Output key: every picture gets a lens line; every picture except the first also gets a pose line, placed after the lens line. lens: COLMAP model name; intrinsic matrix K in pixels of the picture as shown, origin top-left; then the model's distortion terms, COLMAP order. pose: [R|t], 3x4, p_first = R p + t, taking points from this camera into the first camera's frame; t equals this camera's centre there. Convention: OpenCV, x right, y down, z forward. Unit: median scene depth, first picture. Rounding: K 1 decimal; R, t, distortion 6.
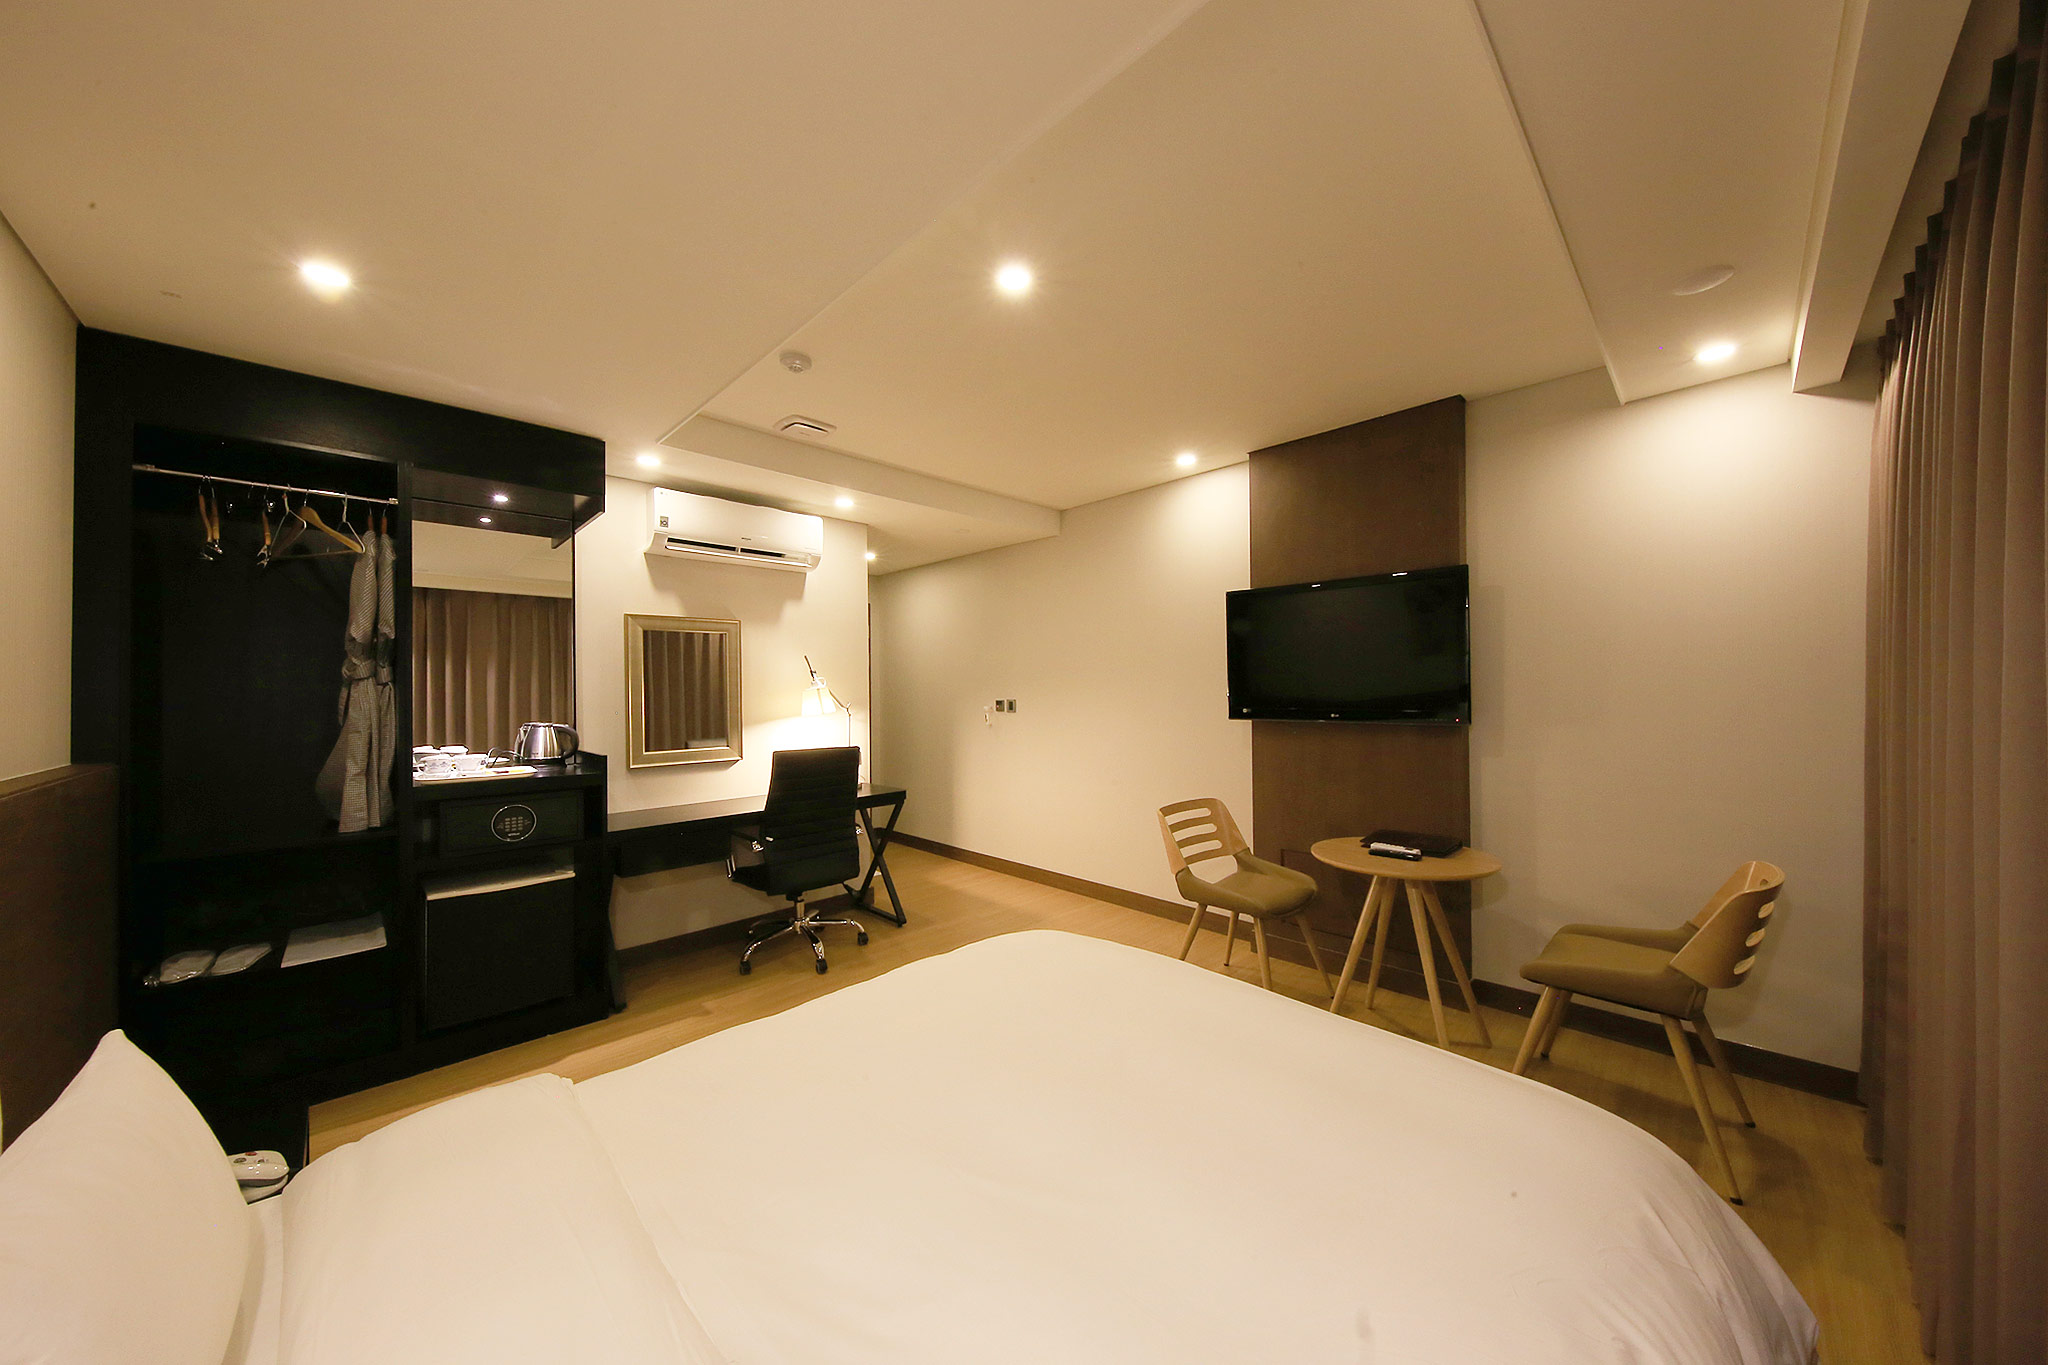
lens RADIAL K [[690.5, 0, 1027.5], [0, 690.5, 689.0], [0, 0, 1]] dist [0.001061, -0.000022]
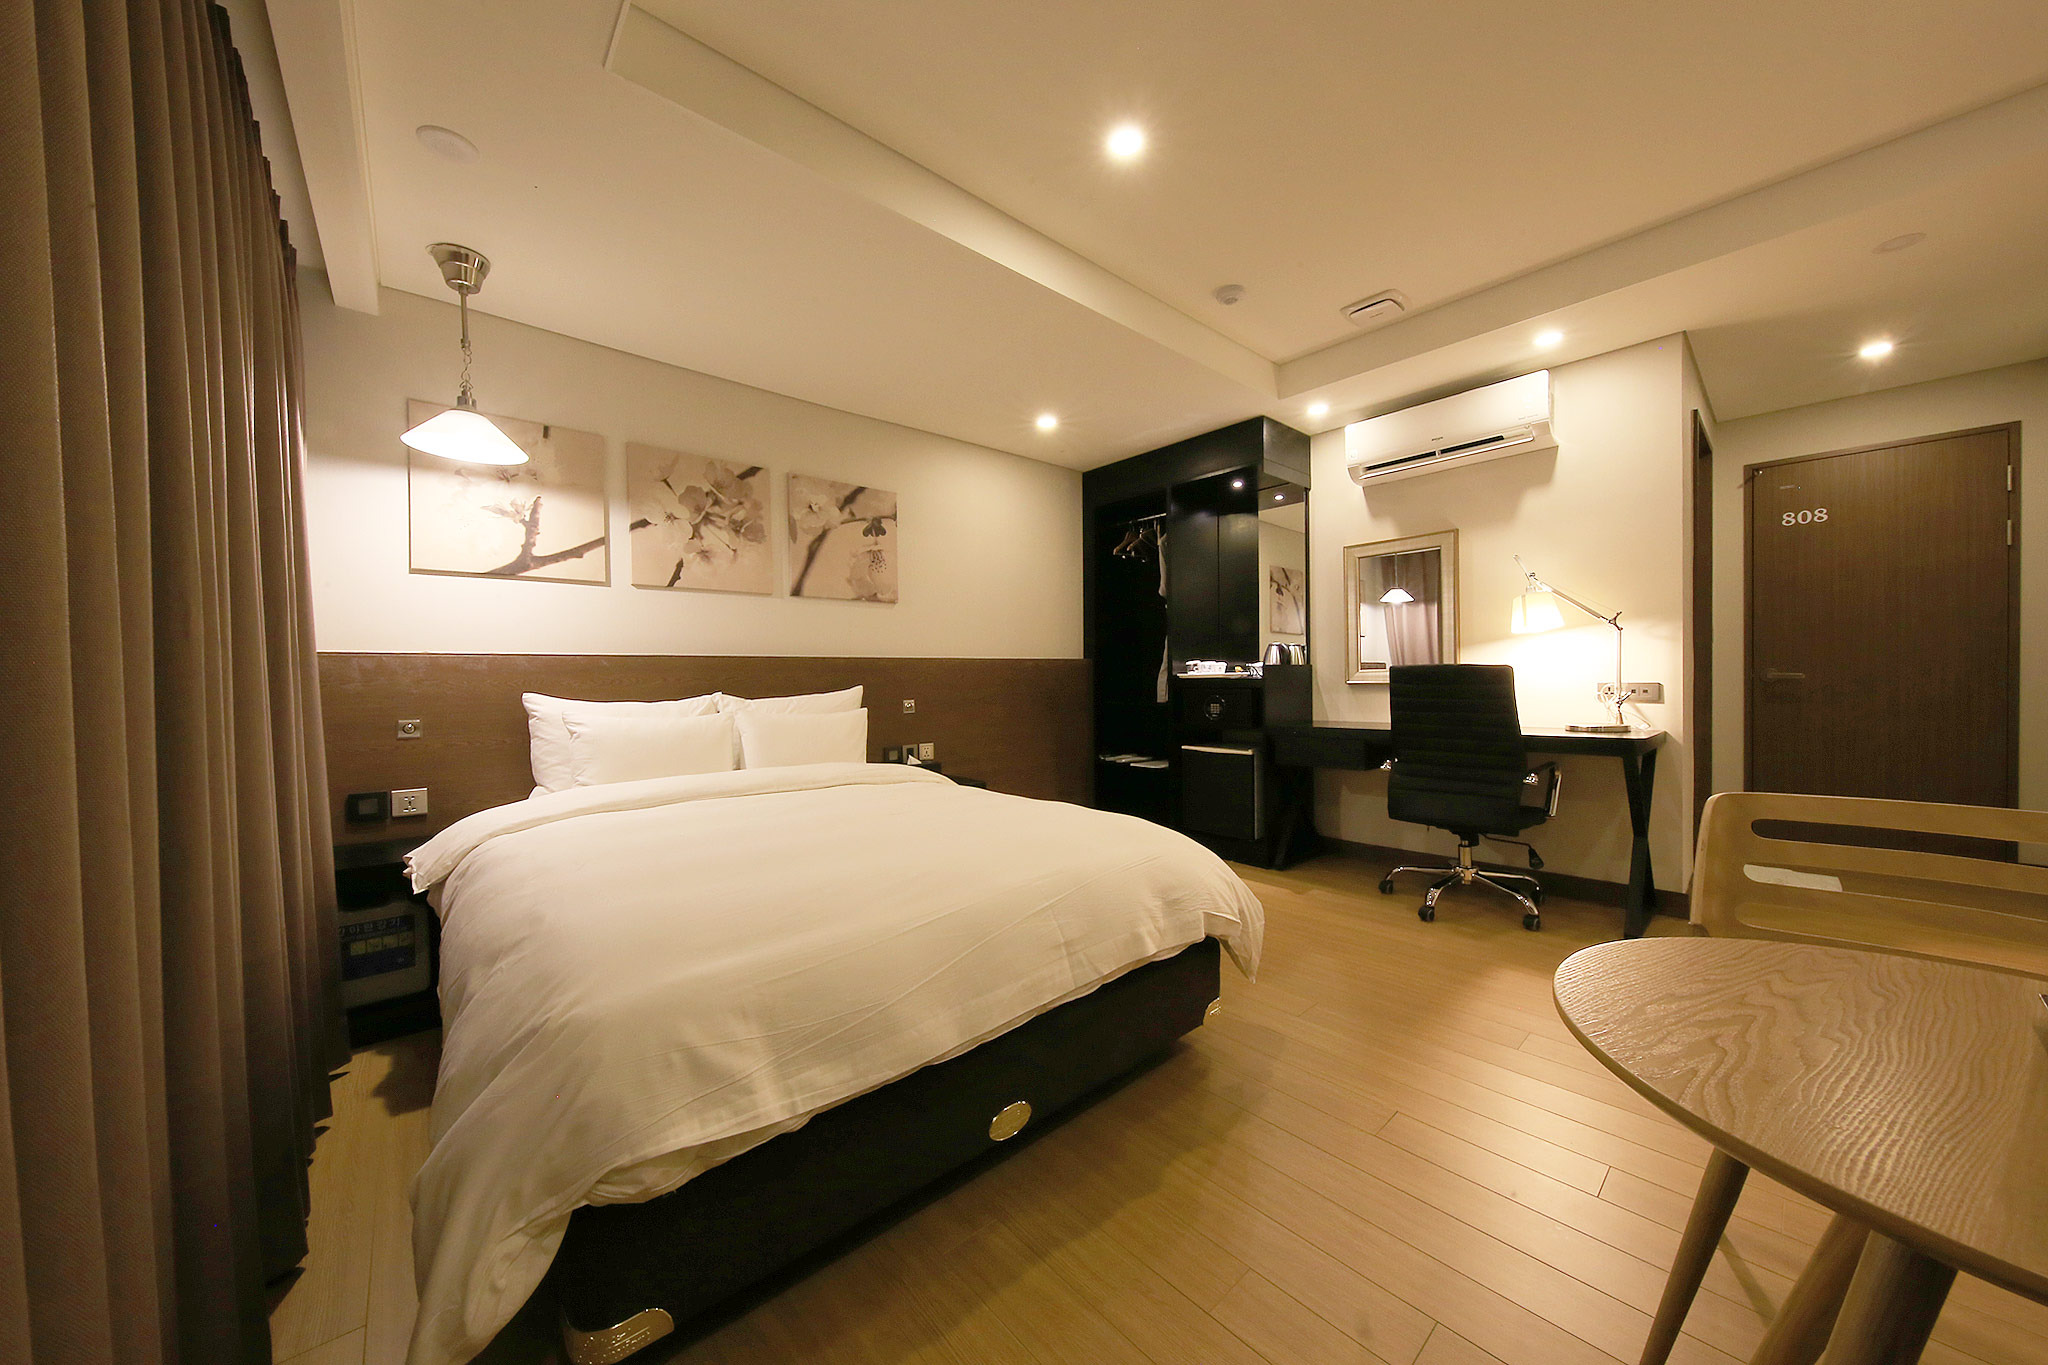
lens RADIAL K [[690.5, 0, 1027.5], [0, 690.5, 689.0], [0, 0, 1]] dist [0.001061, -0.000022]
pose [[-0.066934, 0.022565, -0.997502, 0.617667], [0.018719, 0.999597, 0.021356, 0.095124], [0.997582, -0.017243, -0.067330, 0.579508]]
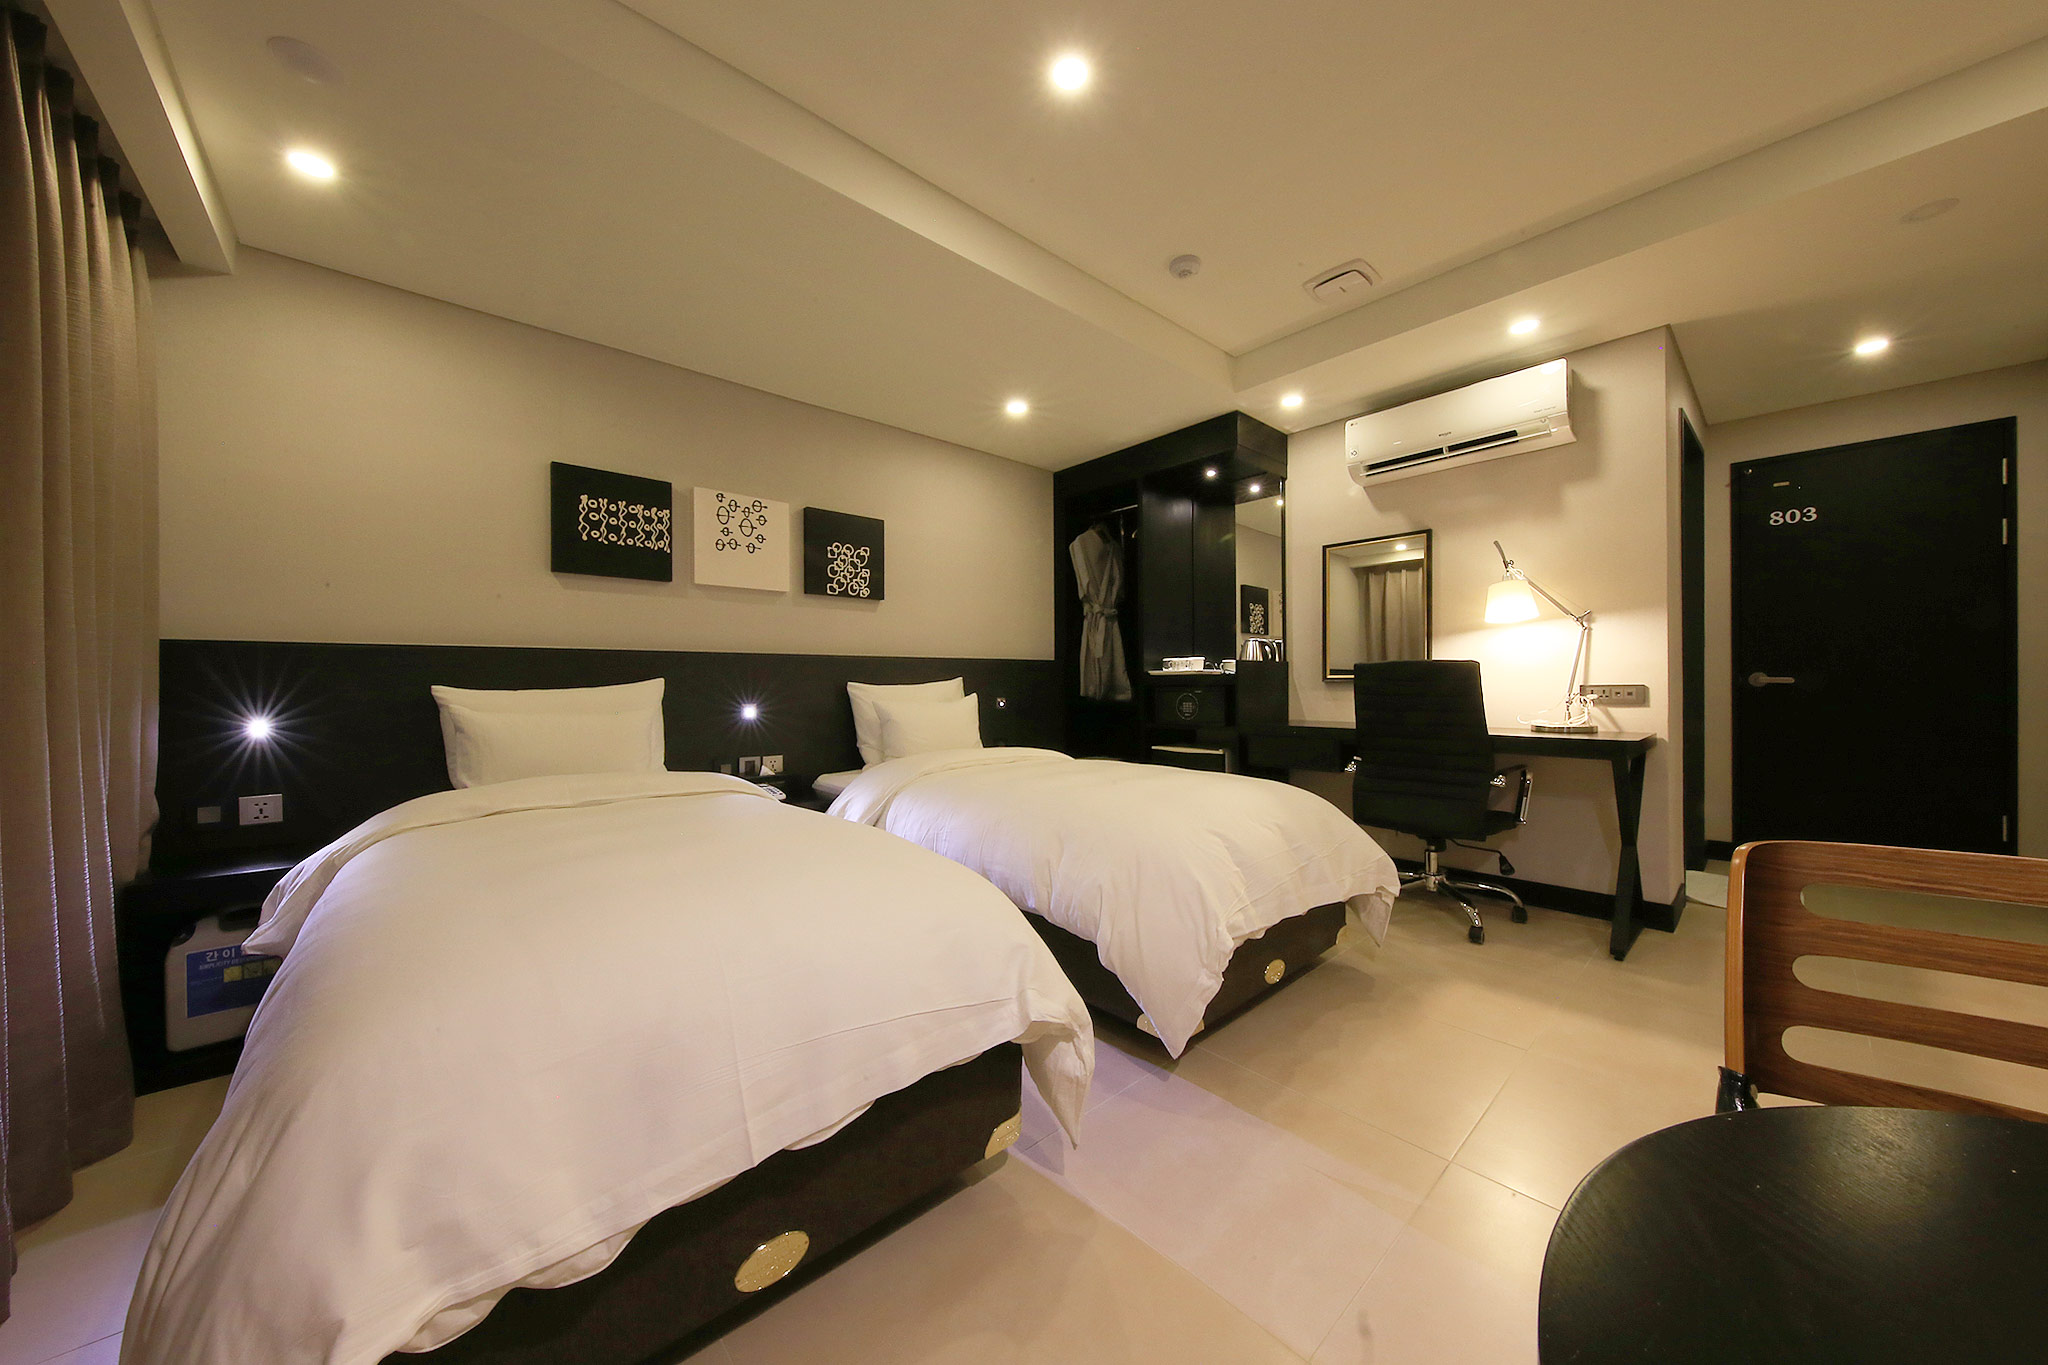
lens RADIAL K [[698.5, 0, 1034.1], [0, 698.5, 677.0], [0, 0, 1]] dist [0.013602, 0.000083]
pose [[-0.049783, 0.007648, -0.998731, 0.576457], [0.007061, 0.999948, 0.007305, 0.104087], [0.998735, -0.006689, -0.049835, 0.645086]]
